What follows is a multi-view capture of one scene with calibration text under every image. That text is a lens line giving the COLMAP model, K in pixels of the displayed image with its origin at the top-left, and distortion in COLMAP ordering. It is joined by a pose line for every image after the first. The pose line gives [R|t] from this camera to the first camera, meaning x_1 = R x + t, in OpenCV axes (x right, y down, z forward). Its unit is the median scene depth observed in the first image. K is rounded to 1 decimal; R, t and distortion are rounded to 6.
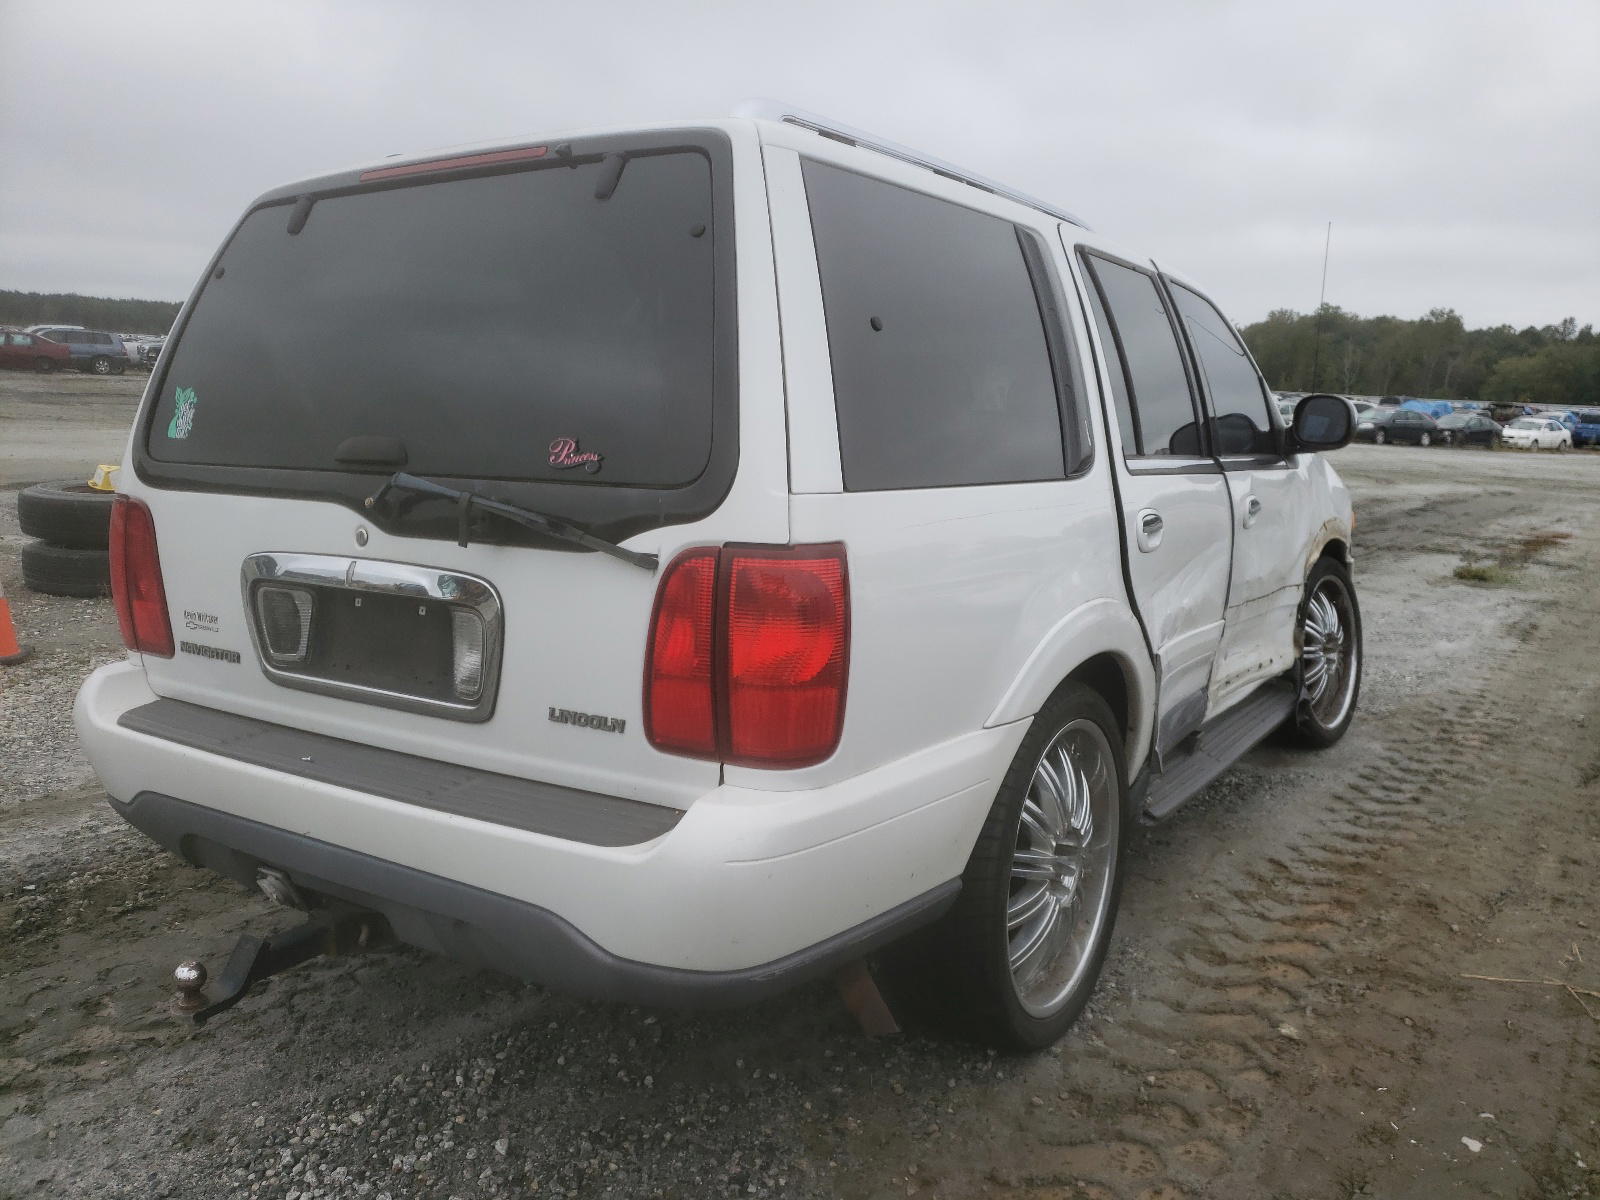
lens RADIAL K [[1237.2, 0, 800.0], [0, 1237.2, 600.0], [0, 0, 1]] dist [0.088528, -0.114232]
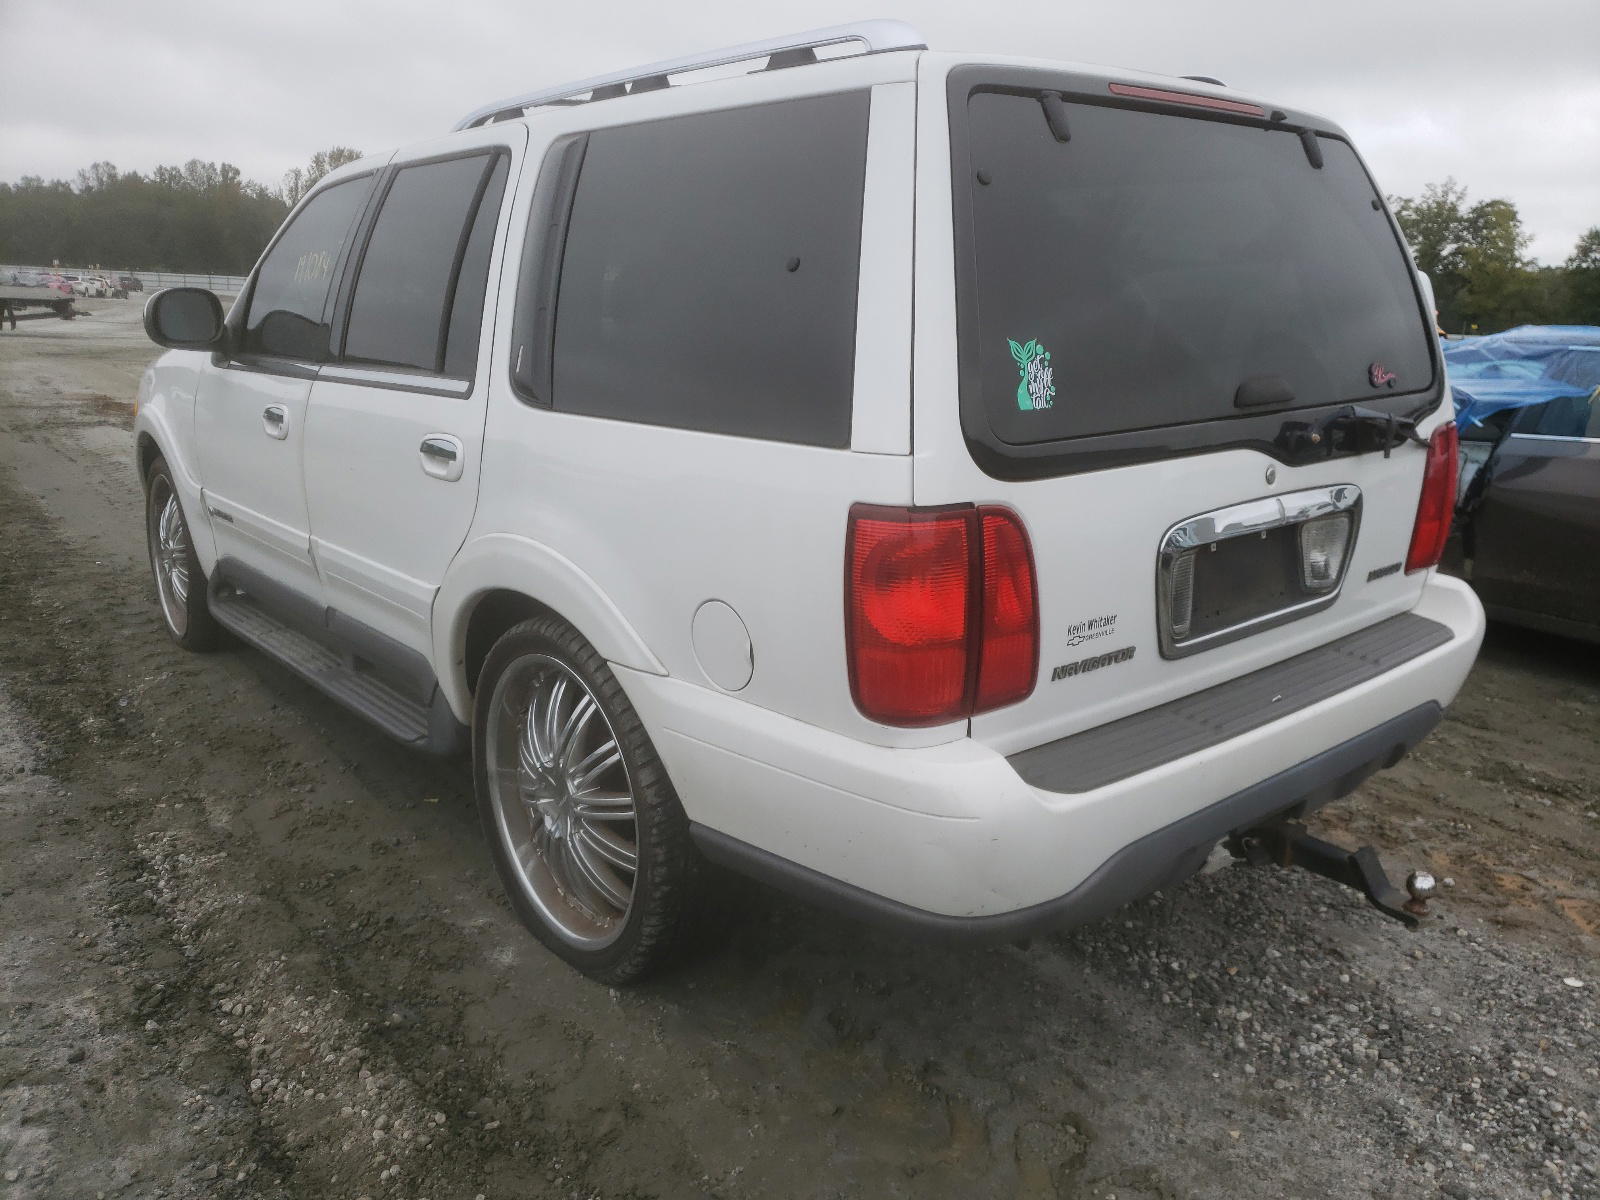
lens RADIAL K [[1237.2, 0, 800.0], [0, 1237.2, 600.0], [0, 0, 1]] dist [0.088528, -0.114232]
pose [[0.269652, -0.242428, 0.931942, -1.290890], [0.146747, 0.966833, 0.209044, -0.200542], [-0.951711, 0.080390, 0.296284, 0.950987]]
